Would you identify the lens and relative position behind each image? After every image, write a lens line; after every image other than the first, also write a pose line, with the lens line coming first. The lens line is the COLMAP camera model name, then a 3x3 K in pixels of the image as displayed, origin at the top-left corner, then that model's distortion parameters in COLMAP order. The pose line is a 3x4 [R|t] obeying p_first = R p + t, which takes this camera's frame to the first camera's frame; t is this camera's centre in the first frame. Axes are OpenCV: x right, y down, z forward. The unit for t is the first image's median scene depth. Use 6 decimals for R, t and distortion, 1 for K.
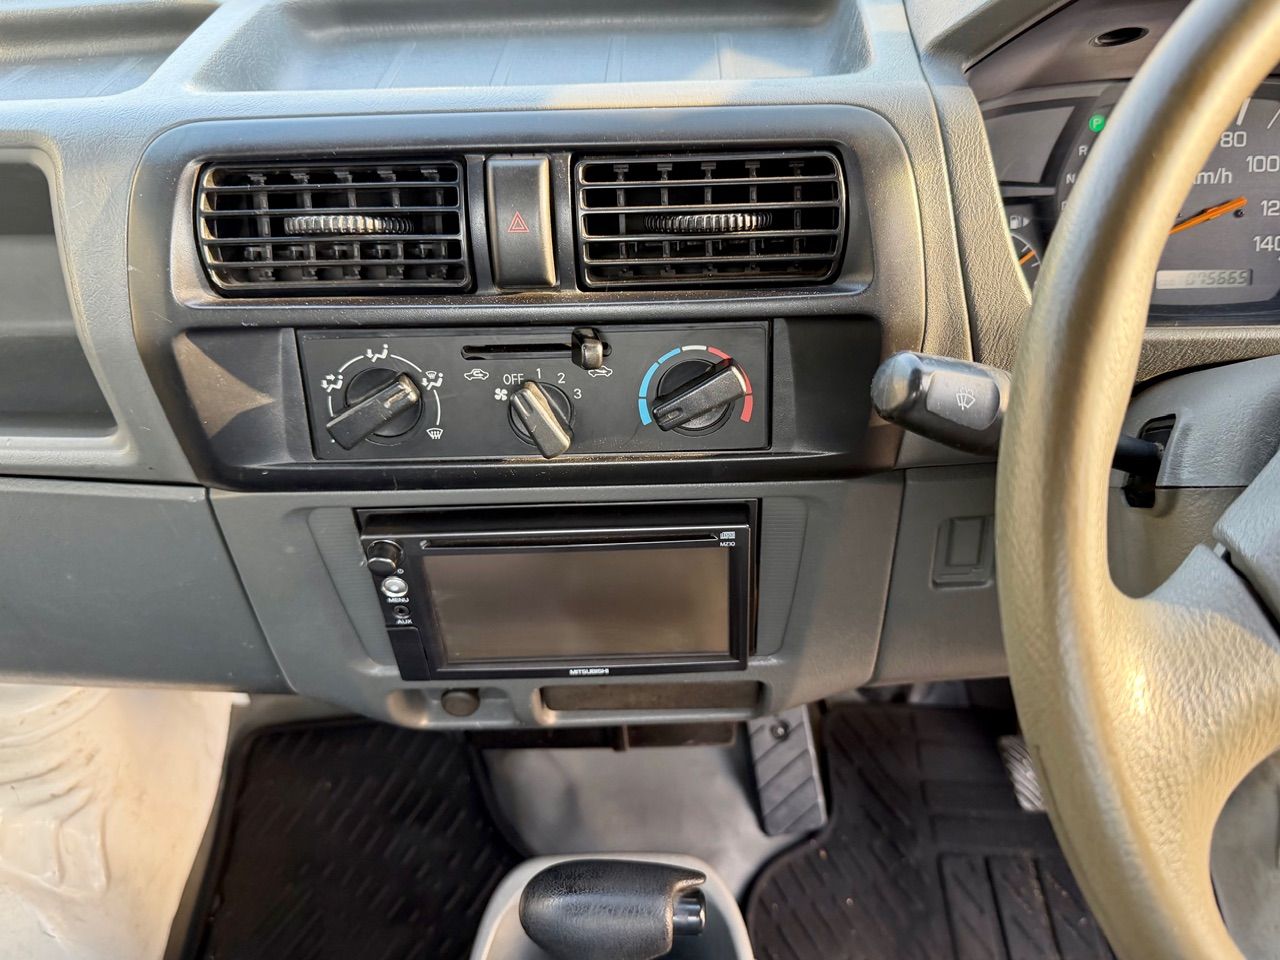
lens RADIAL K [[964.7, 0, 616.9], [0, 964.7, 481.7], [0, 0, 1]] dist [0.046877, -0.101904]
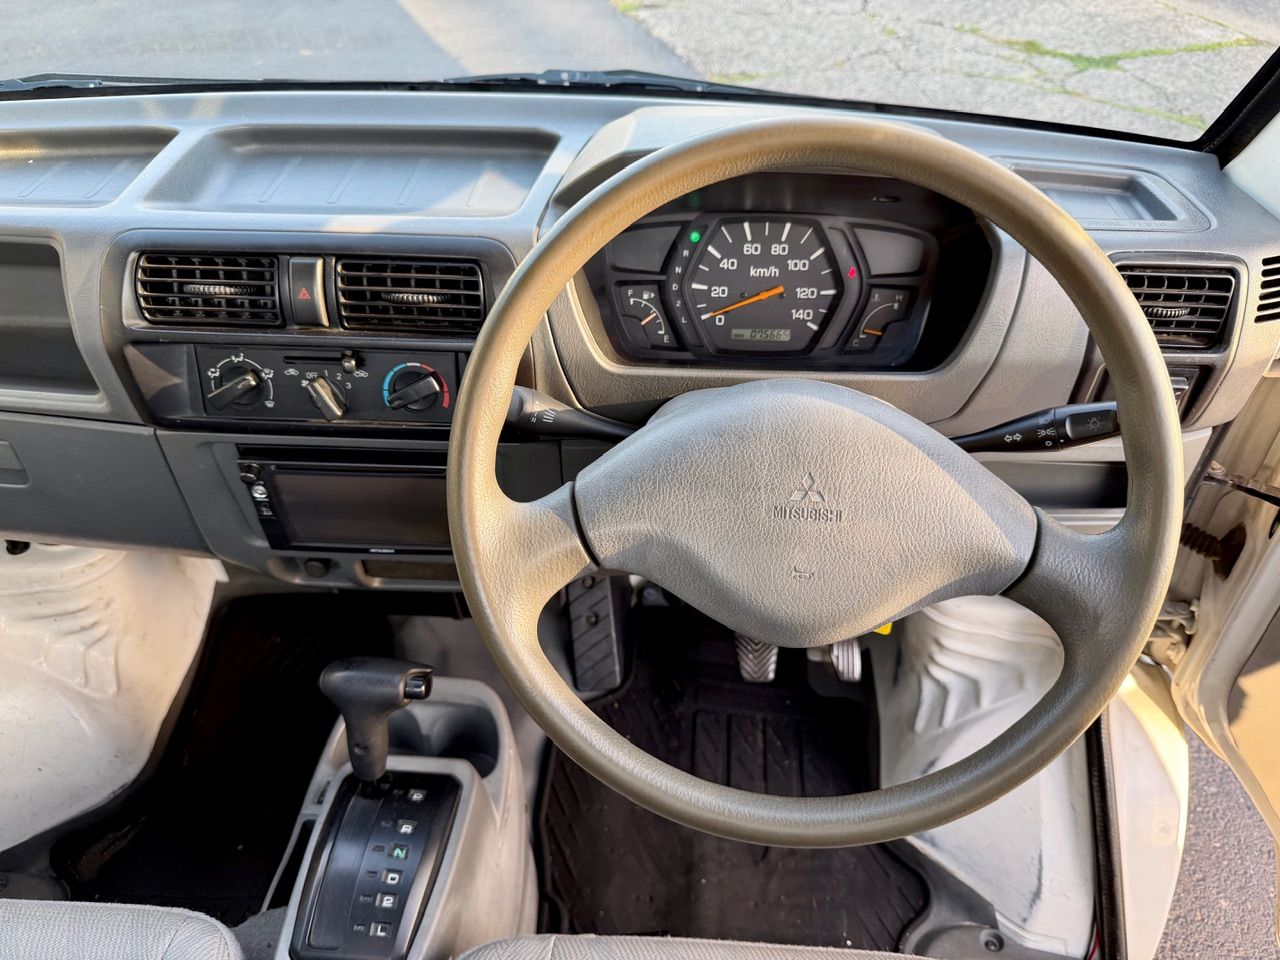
lens RADIAL K [[894.7, 0, 639.0], [0, 894.7, 479.3], [0, 0, 1]] dist [0.039365, -0.092003]
pose [[0.998150, 0.057214, -0.020551, 0.453474], [-0.056218, 0.997353, 0.046115, -0.022896], [0.023135, -0.044875, 0.998725, -0.546600]]
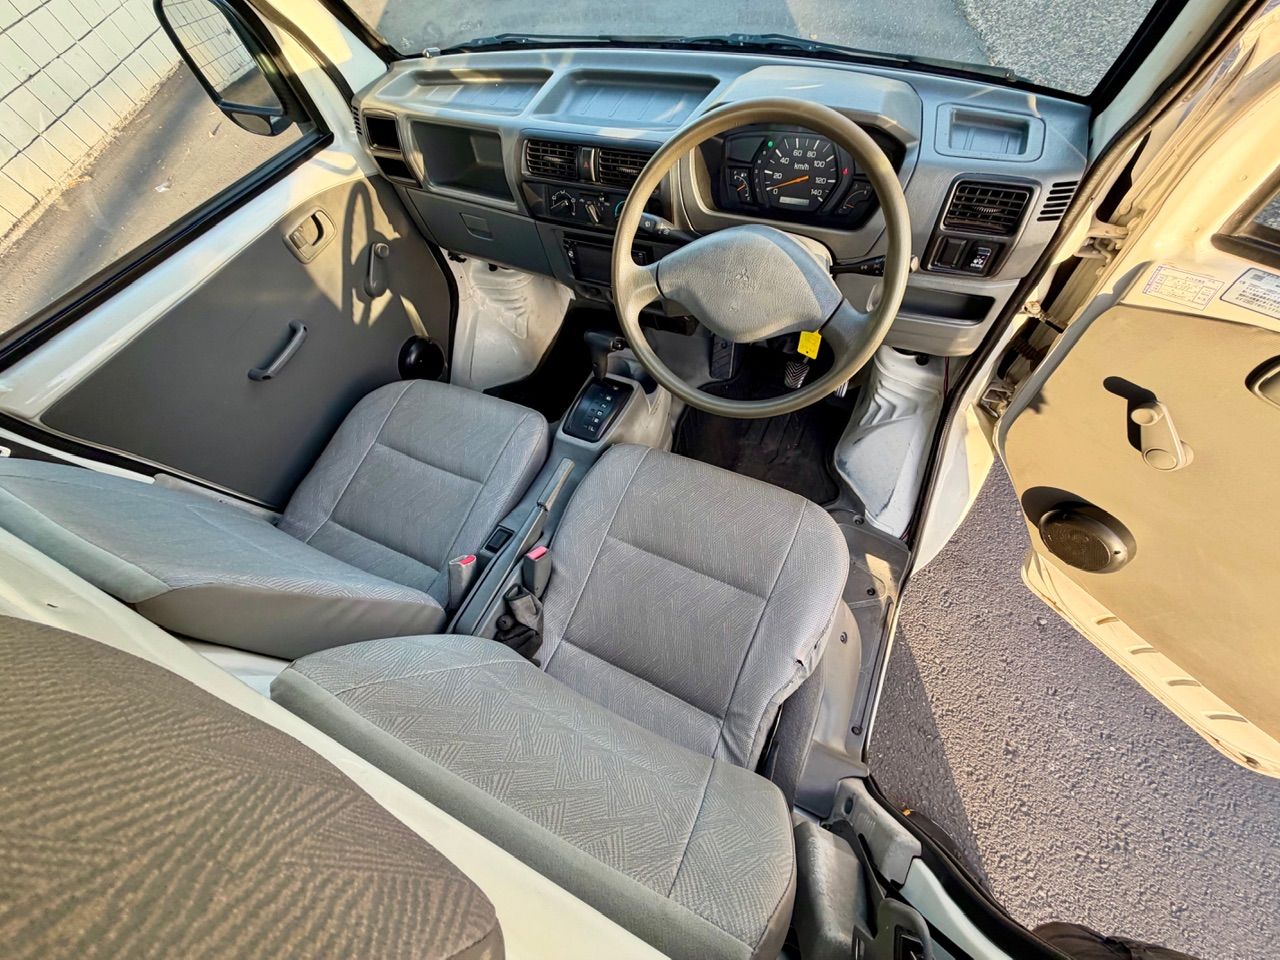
lens RADIAL K [[518.0, 0, 643.0], [0, 518.0, 476.9], [0, 0, 1]] dist [-0.008640, 0.000028]
pose [[0.902223, 0.314223, -0.295392, 0.978736], [-0.165442, 0.884709, 0.435796, -0.059174], [0.398274, -0.344315, 0.850191, -1.066769]]
